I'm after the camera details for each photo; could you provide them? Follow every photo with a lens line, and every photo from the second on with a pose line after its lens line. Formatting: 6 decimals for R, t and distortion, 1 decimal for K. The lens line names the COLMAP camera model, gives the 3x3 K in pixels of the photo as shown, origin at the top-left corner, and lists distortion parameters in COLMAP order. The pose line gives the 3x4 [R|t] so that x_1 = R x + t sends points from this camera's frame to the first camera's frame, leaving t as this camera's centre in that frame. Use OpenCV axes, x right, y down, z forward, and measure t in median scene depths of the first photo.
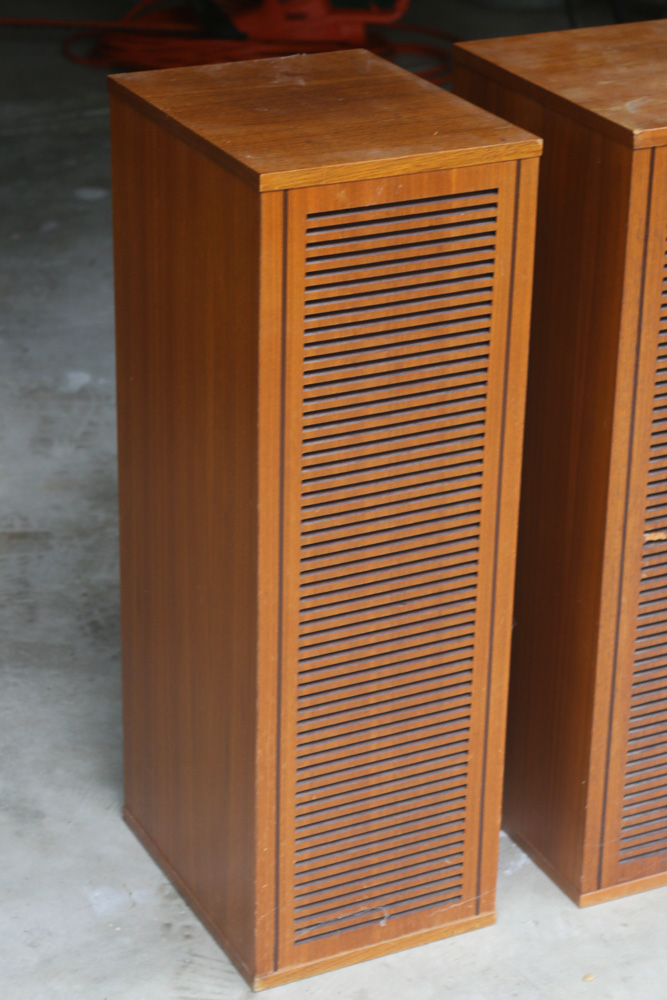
lens RADIAL K [[2393.8, 0, 333.5], [0, 2393.8, 500.0], [0, 0, 1]] dist [0.088385, 0.378808]
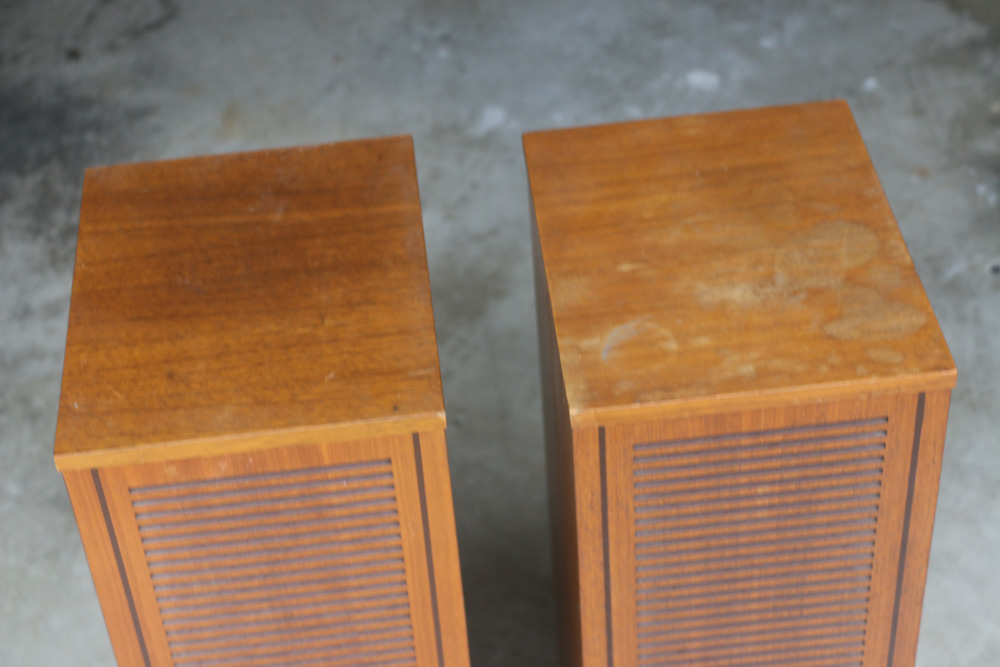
lens RADIAL K [[1891.0, 0, 500.0], [0, 1891.0, 333.5], [0, 0, 1]] dist [0.027607, 0.060137]
pose [[0.931715, 0.179512, -0.315724, 0.280364], [-0.081157, 0.950234, 0.300781, -0.344493], [0.354006, -0.254619, 0.899916, 0.419129]]
